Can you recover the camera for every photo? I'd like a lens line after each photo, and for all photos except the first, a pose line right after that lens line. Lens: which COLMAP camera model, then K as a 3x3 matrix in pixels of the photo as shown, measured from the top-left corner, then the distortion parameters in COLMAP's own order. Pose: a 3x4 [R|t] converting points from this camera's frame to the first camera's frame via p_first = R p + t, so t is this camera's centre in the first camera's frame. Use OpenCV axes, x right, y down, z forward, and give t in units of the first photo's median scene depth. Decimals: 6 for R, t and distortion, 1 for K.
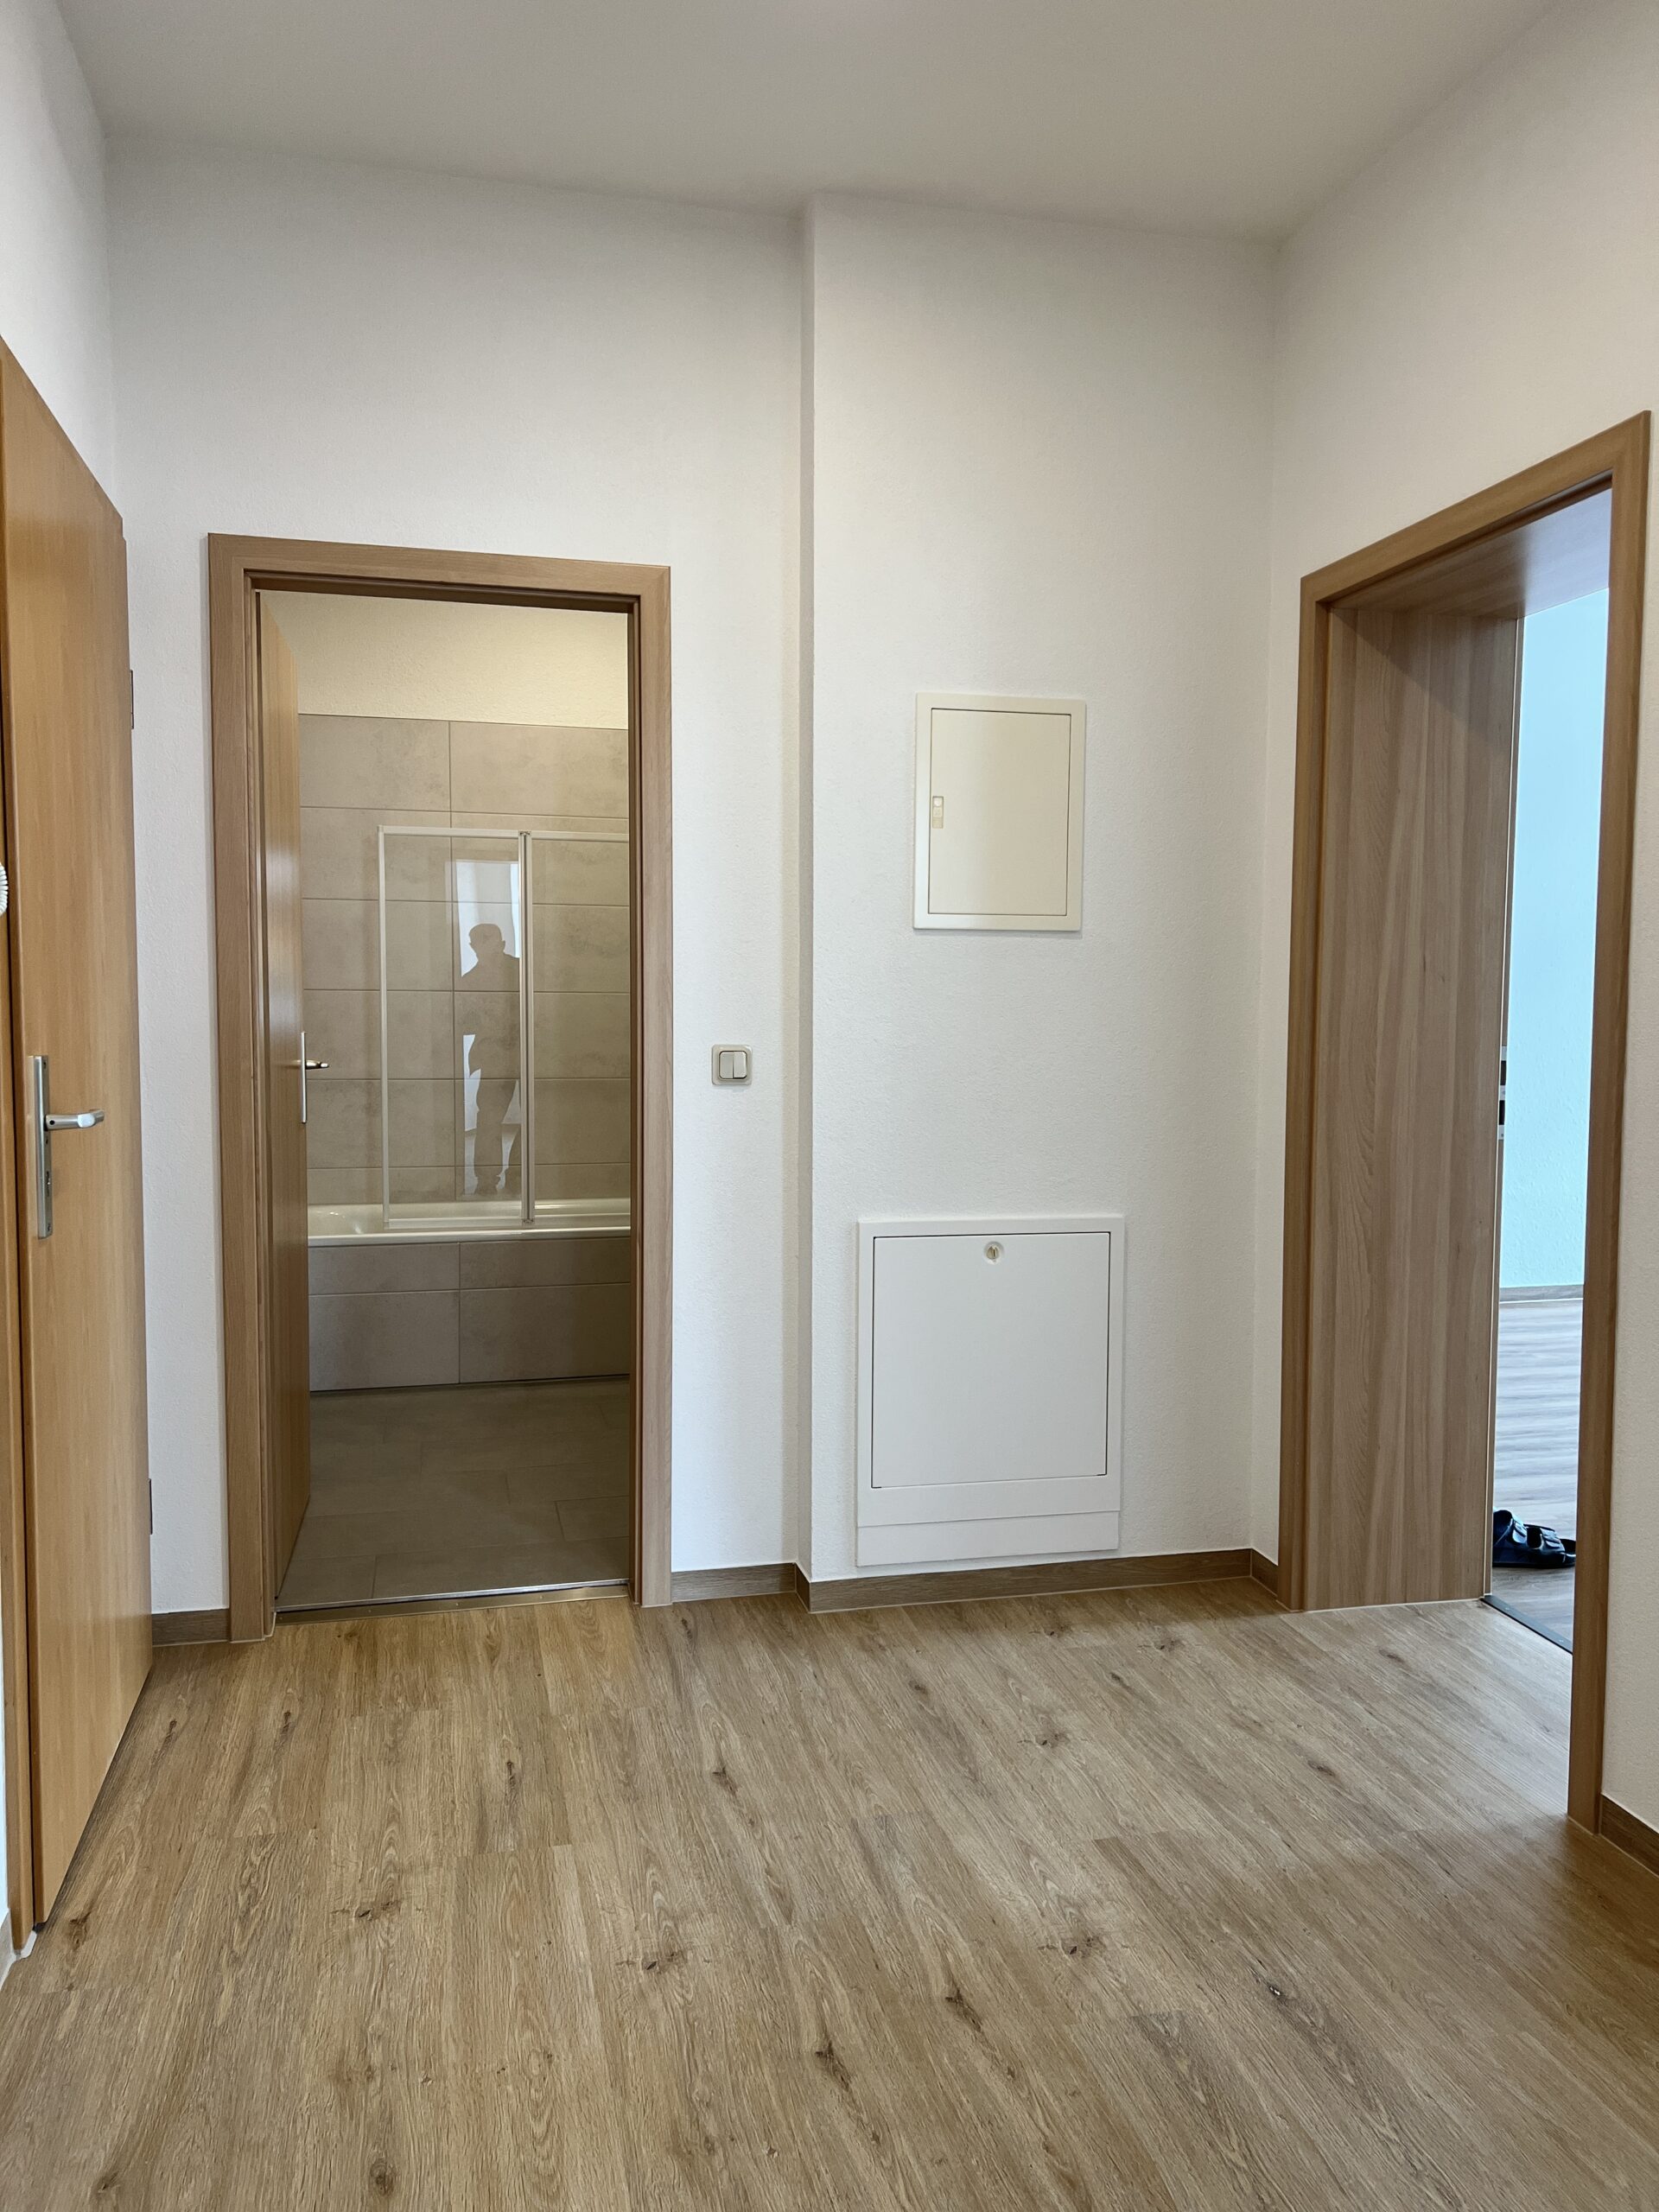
lens RADIAL K [[1670.3, 0, 825.1], [0, 1670.3, 1085.4], [0, 0, 1]] dist [0.064681, -0.067212]
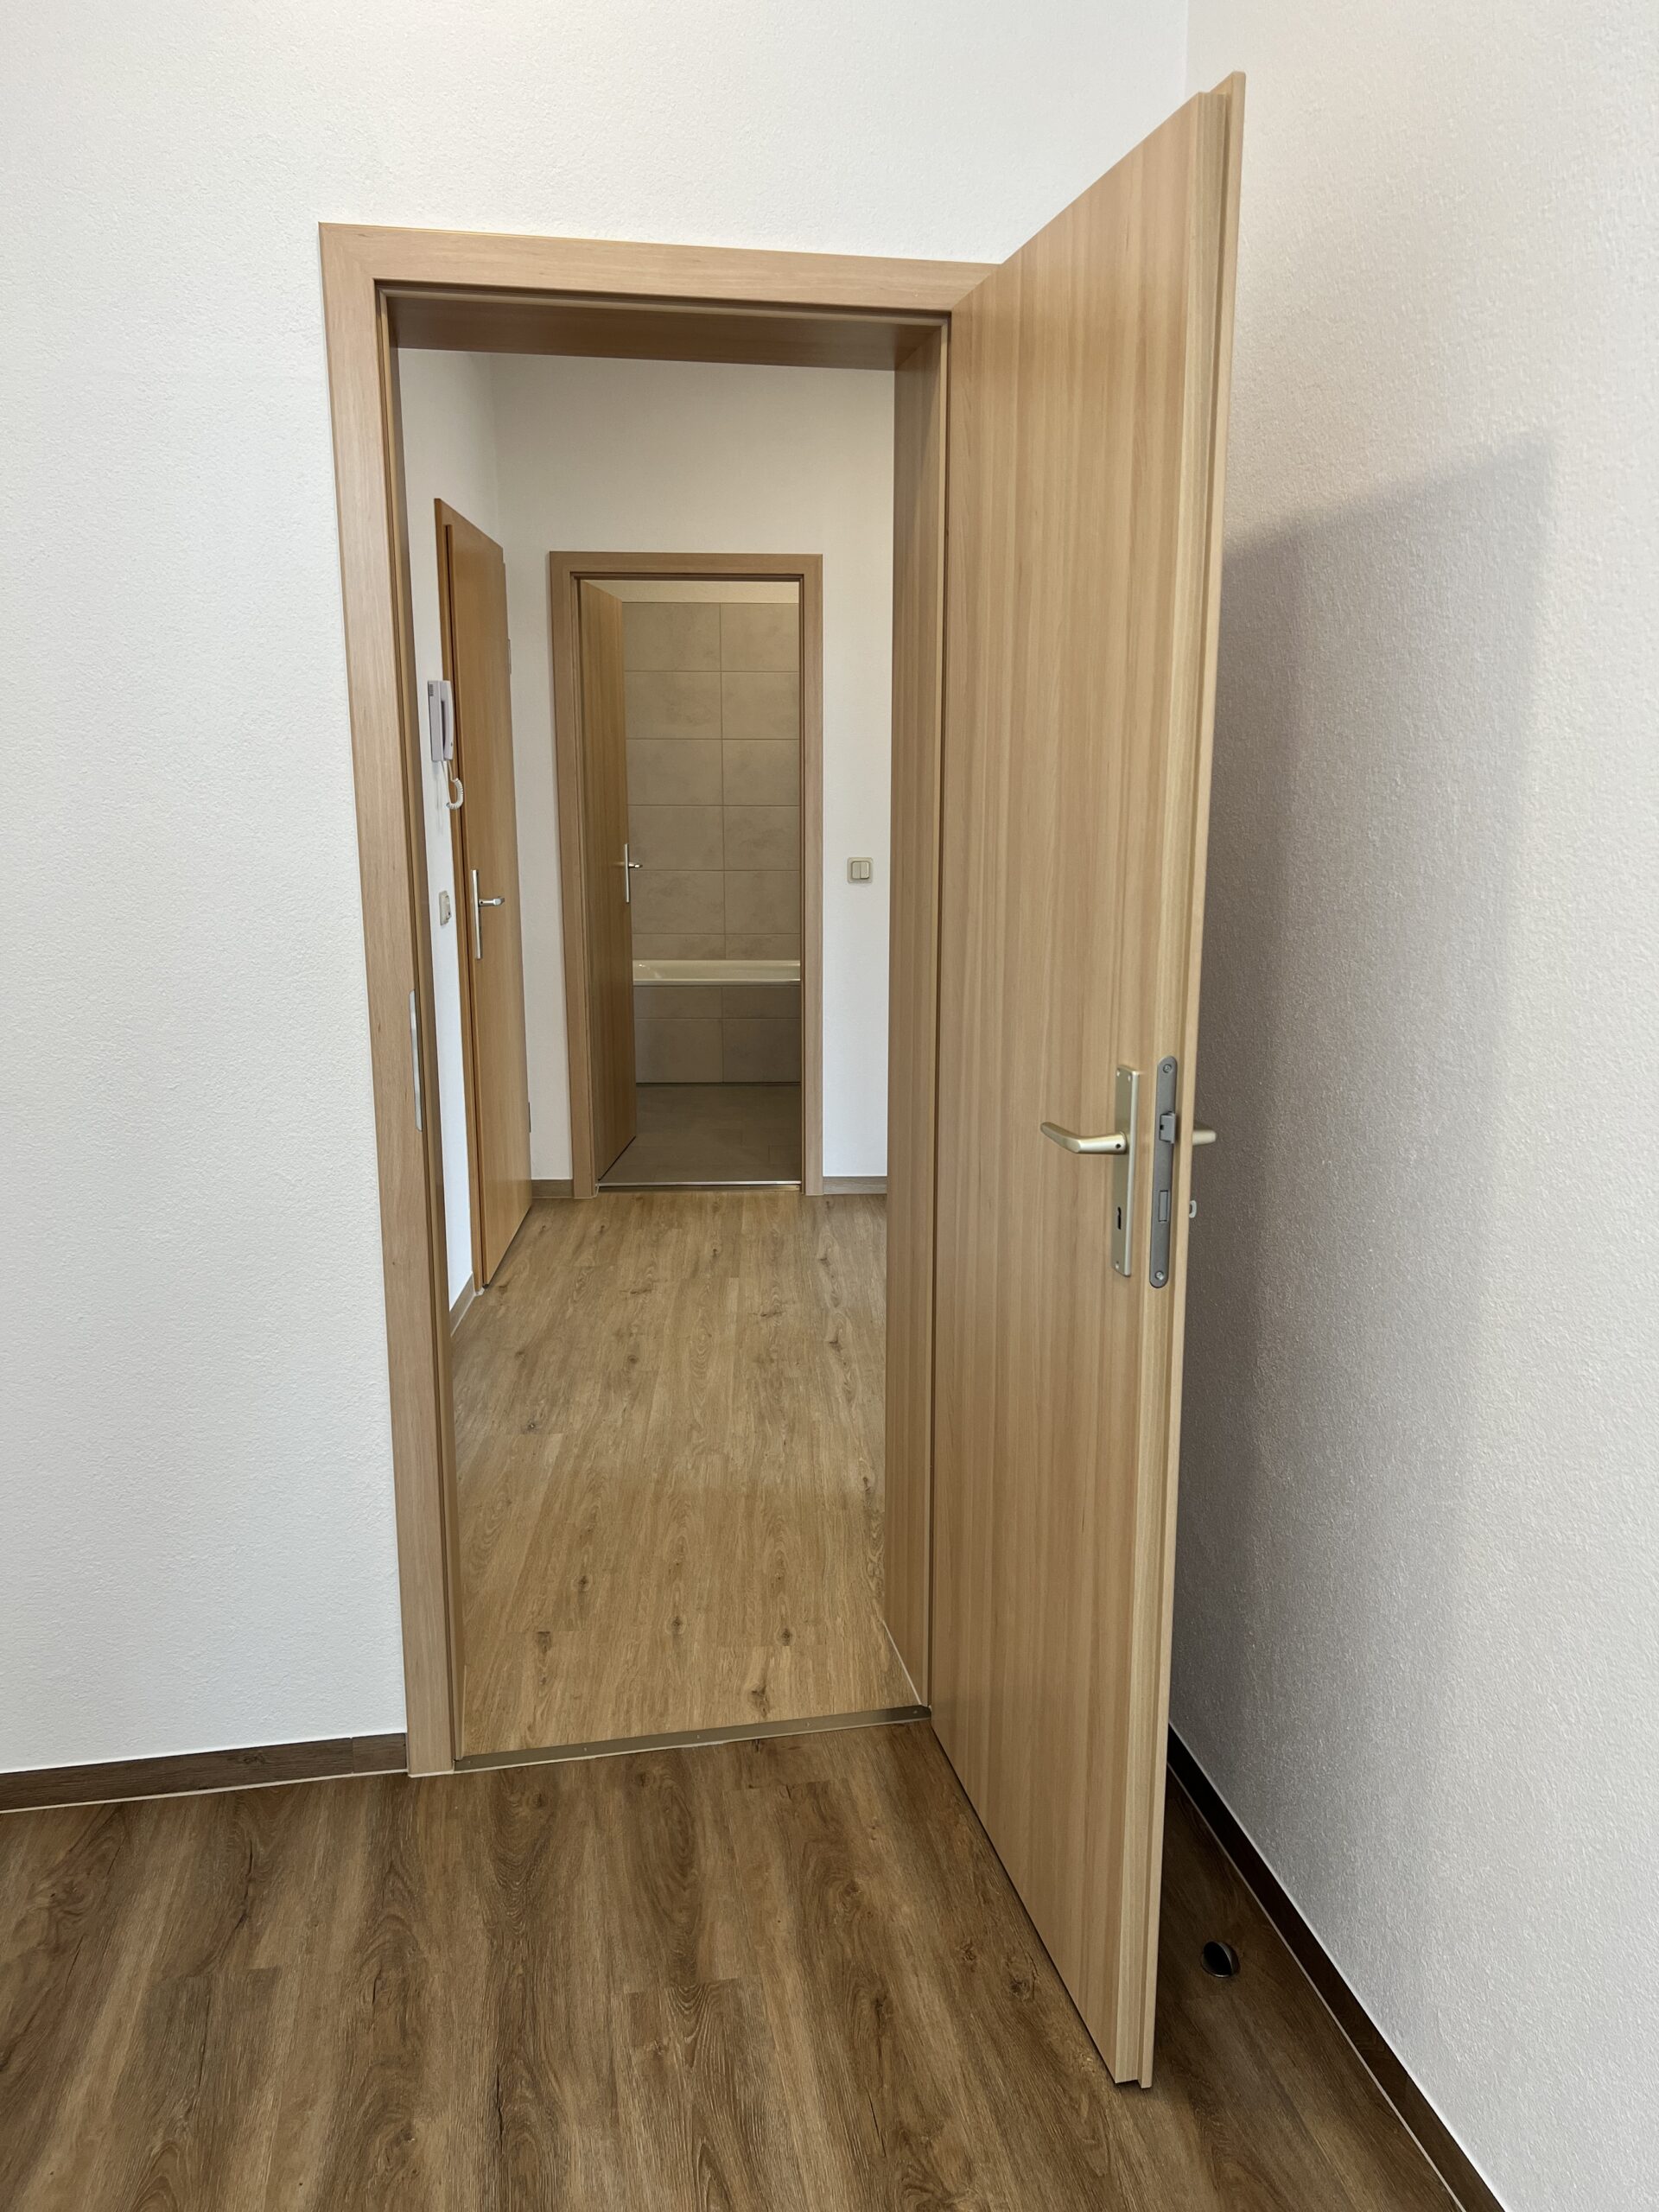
lens RADIAL K [[1670.3, 0, 843.3], [0, 1670.3, 1111.9], [0, 0, 1]] dist [0.064681, -0.067212]
pose [[0.982502, 0.037478, -0.182440, 0.277814], [-0.009891, 0.988662, 0.149830, -0.027463], [0.185987, -0.145404, 0.971734, -0.732061]]
